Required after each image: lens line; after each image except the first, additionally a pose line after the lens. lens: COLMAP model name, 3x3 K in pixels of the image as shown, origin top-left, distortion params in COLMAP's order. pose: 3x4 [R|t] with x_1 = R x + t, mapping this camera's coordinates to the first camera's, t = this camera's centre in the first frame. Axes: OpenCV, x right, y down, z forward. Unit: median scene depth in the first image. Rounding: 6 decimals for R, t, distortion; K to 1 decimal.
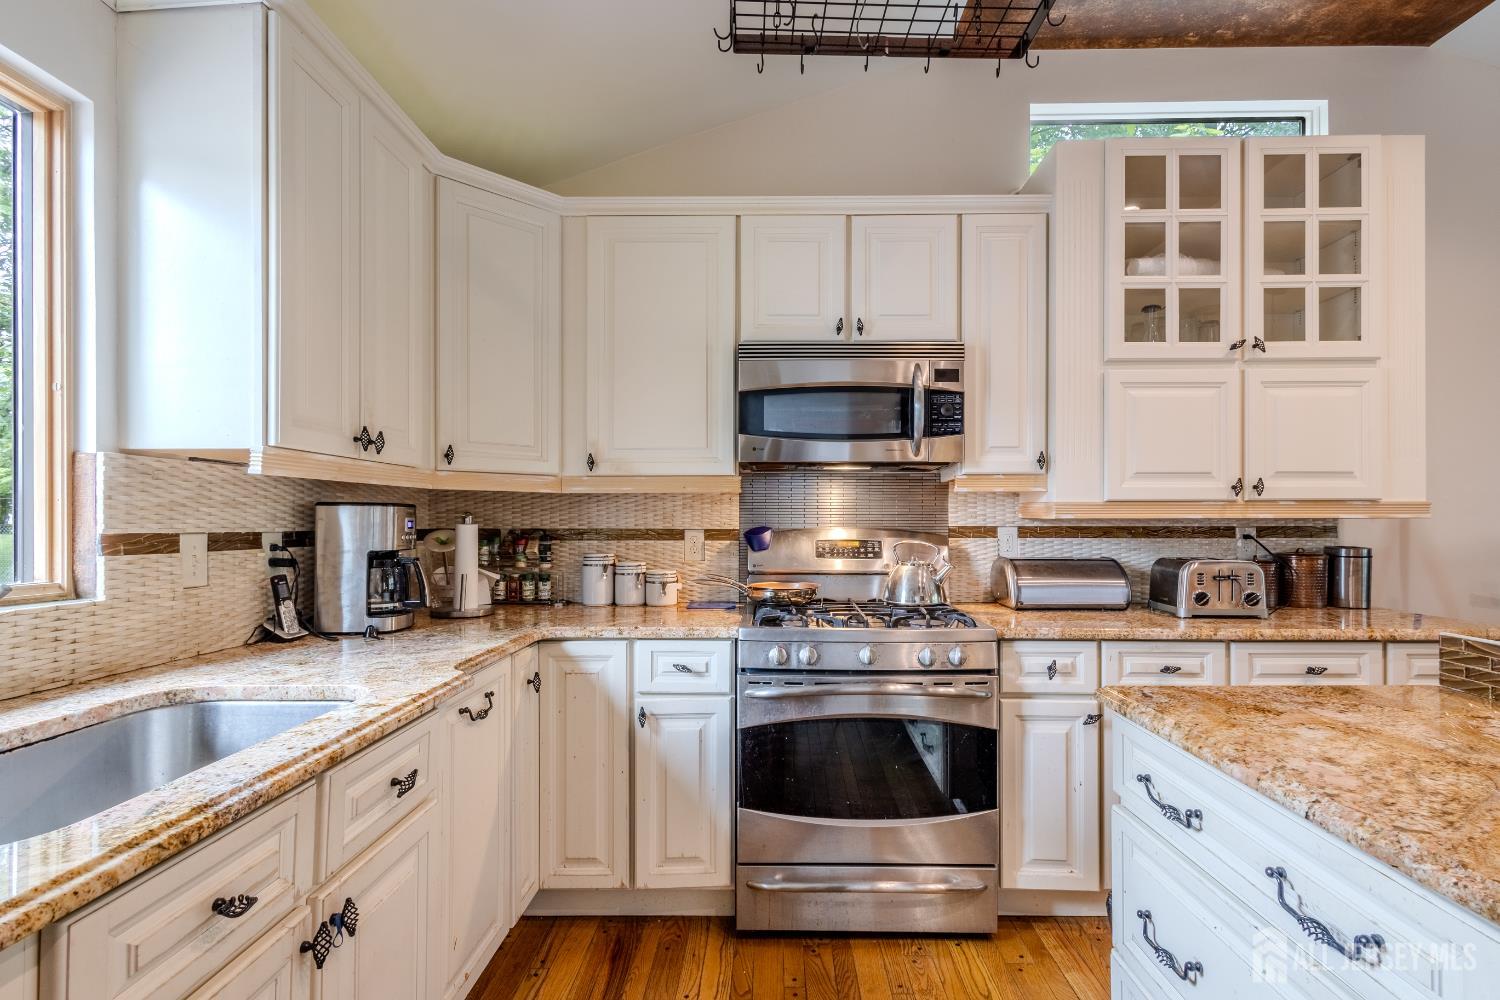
lens RADIAL K [[705.9, 0, 764.8], [0, 705.9, 516.3], [0, 0, 1]] dist [0.014693, -0.002954]
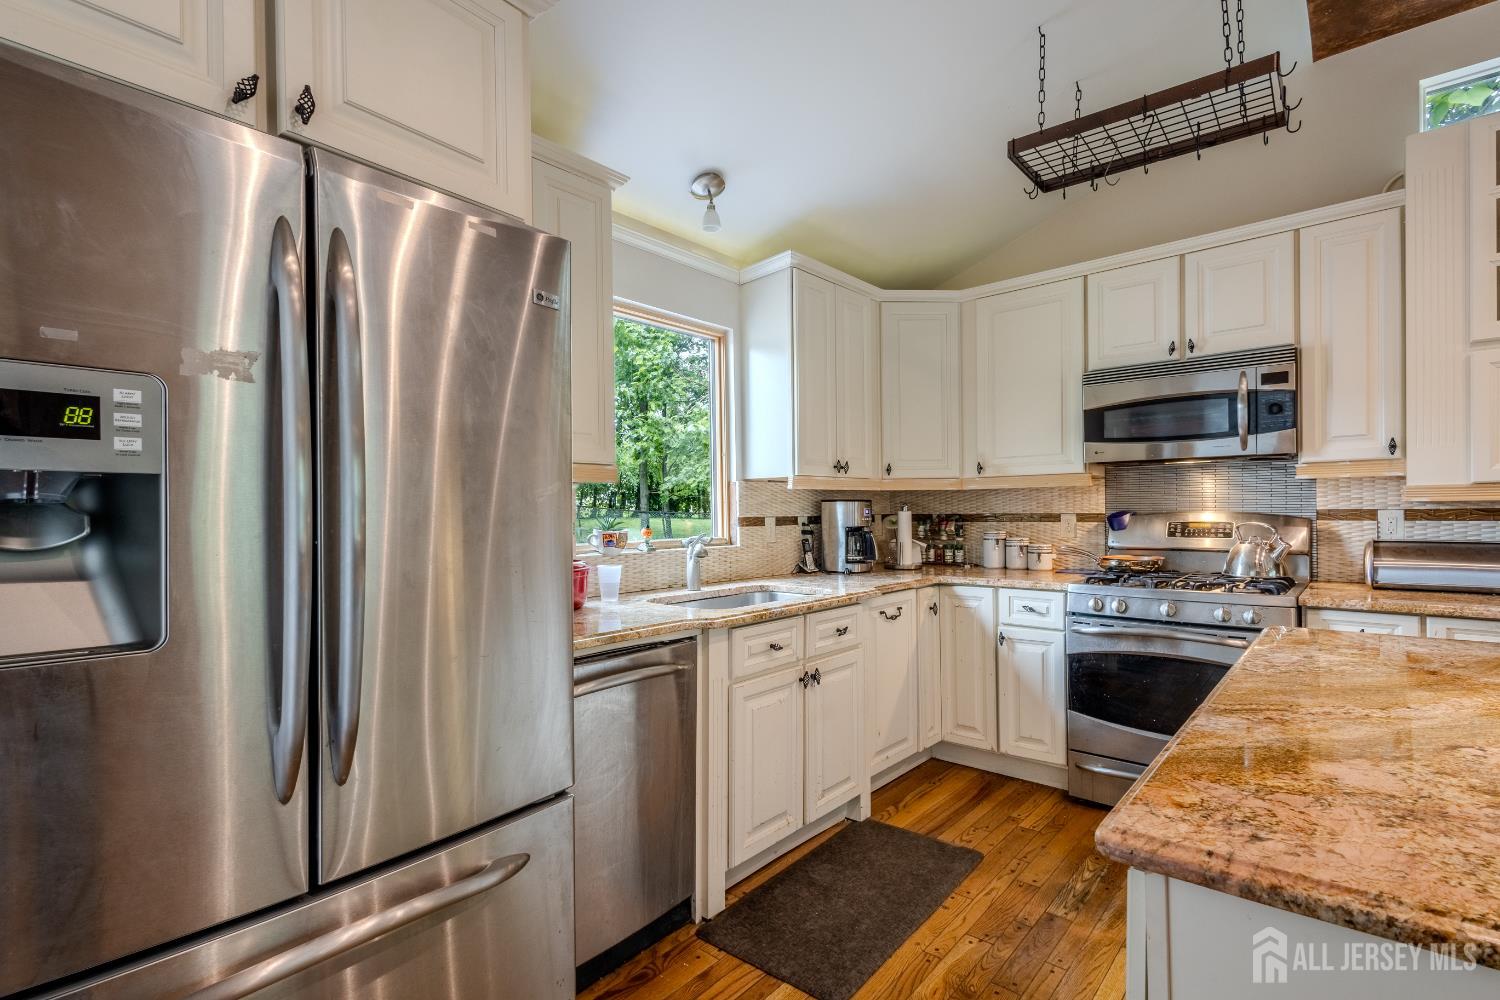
lens RADIAL K [[705.9, 0, 772.5], [0, 705.9, 512.0], [0, 0, 1]] dist [0.014693, -0.002954]
pose [[0.767984, -0.006520, -0.640436, 0.370582], [0.016784, 0.999810, 0.009948, -0.007762], [0.640249, -0.018389, 0.767947, -0.409573]]
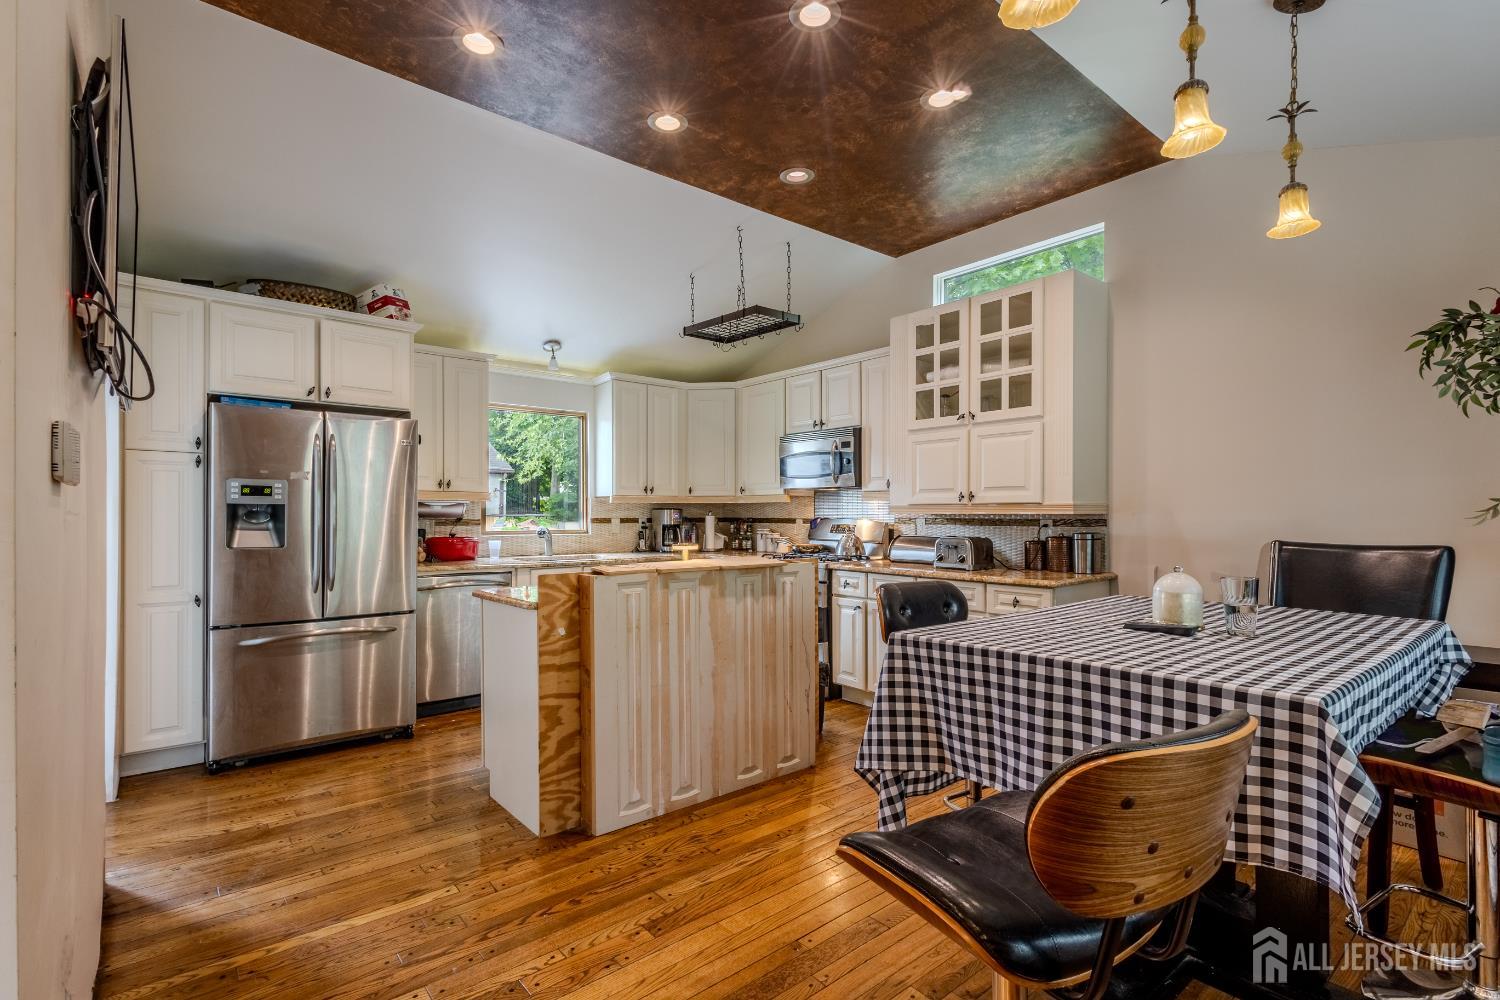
lens RADIAL K [[705.9, 0, 754.6], [0, 705.9, 513.3], [0, 0, 1]] dist [0.014693, -0.002954]
pose [[0.647296, 0.001255, -0.762238, 1.664176], [0.006438, 0.999954, 0.007114, -0.015030], [0.762211, -0.009512, 0.647258, -0.542254]]
